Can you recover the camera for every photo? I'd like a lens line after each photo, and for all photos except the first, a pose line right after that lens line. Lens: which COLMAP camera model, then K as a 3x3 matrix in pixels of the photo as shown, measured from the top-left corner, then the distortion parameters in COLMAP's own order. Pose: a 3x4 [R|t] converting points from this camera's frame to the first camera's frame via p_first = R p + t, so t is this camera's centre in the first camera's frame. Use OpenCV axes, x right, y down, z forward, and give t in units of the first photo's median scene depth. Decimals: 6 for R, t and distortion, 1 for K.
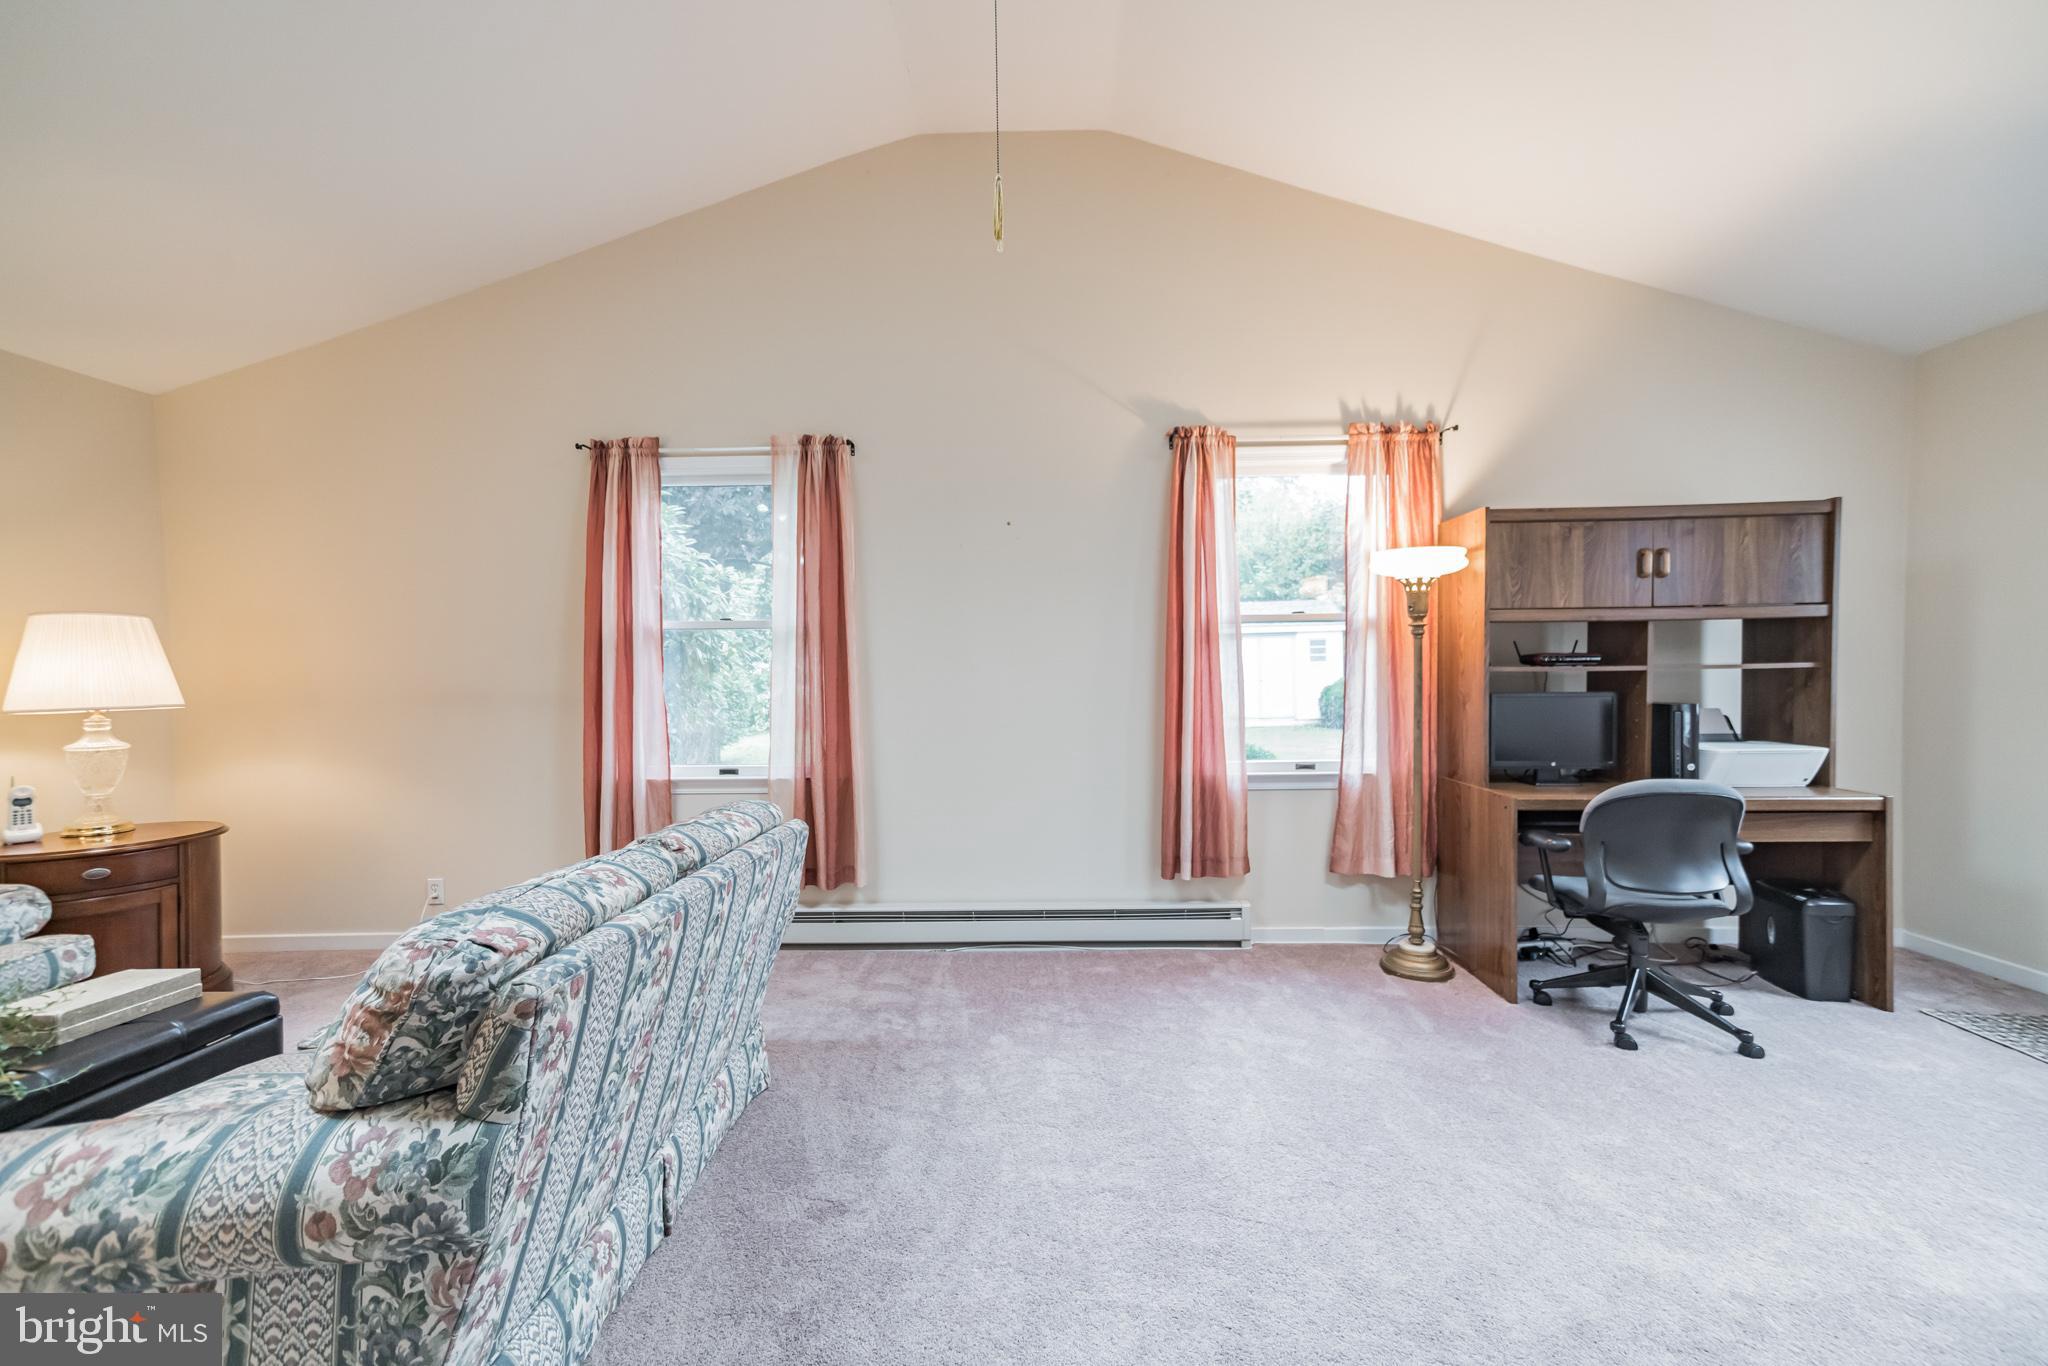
lens RADIAL K [[839.5, 0, 1027.2], [0, 839.5, 696.2], [0, 0, 1]] dist [-0.013834, 0.028460]
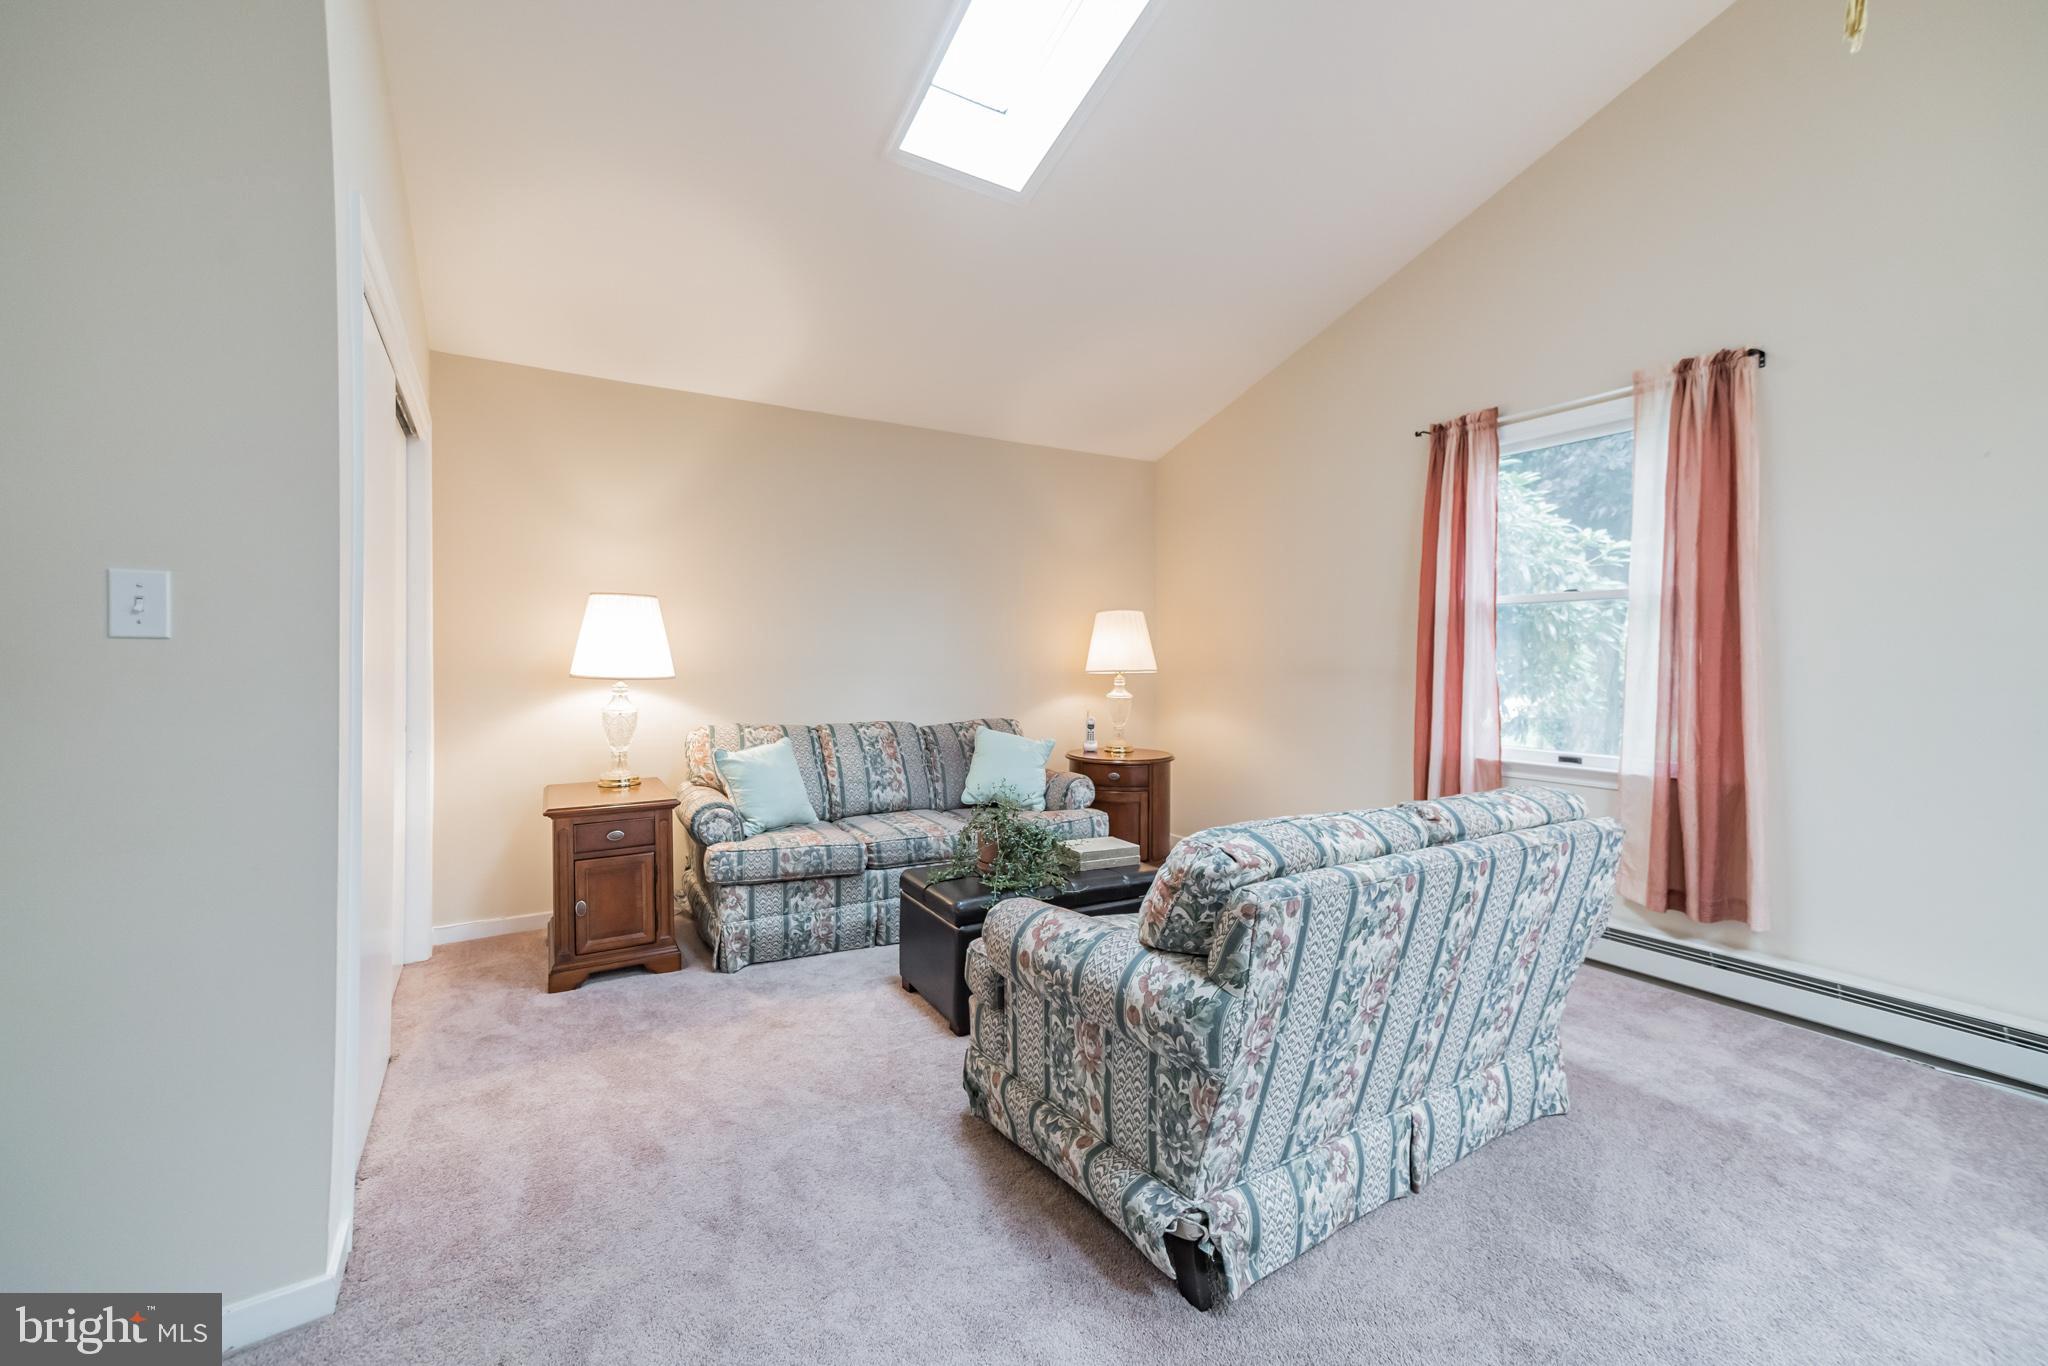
lens RADIAL K [[842.4, 0, 999.9], [0, 842.4, 660.3], [0, 0, 1]] dist [-0.013289, 0.020825]
pose [[0.531330, 0.014073, -0.847048, 0.172867], [-0.029473, 0.999564, -0.001881, 0.007220], [0.846652, 0.025964, 0.531513, 0.004620]]
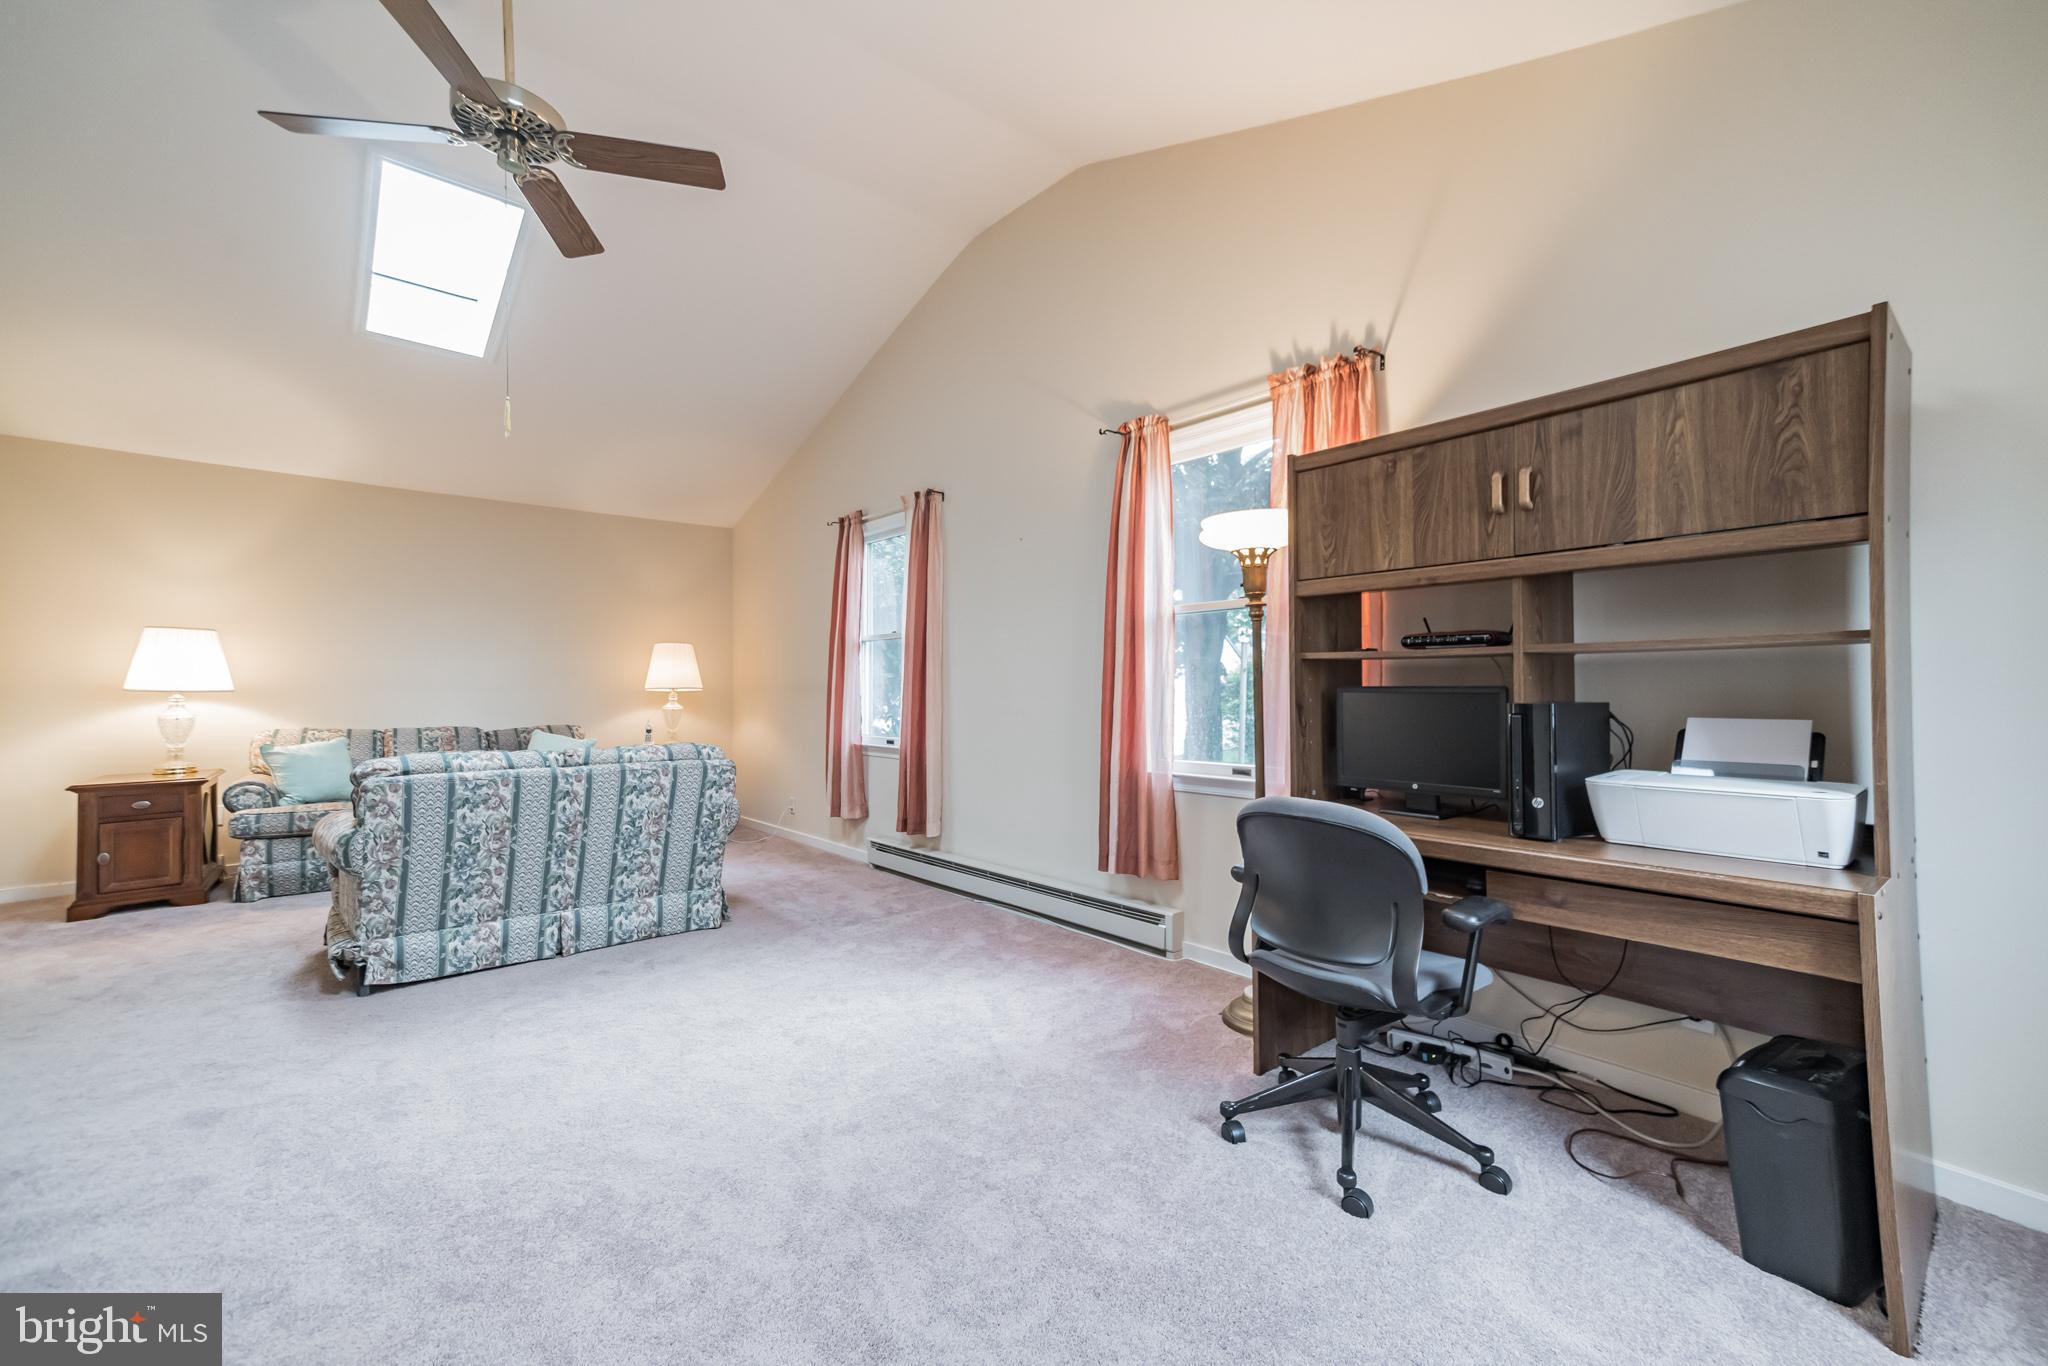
lens RADIAL K [[838.3, 0, 1024.0], [0, 838.3, 683.0], [0, 0, 1]] dist [-0.002703, 0.012905]
pose [[0.670898, 0.003566, -0.741541, 1.755067], [-0.025650, 0.999502, -0.018401, 0.027531], [0.741106, 0.031366, 0.670655, 0.496842]]
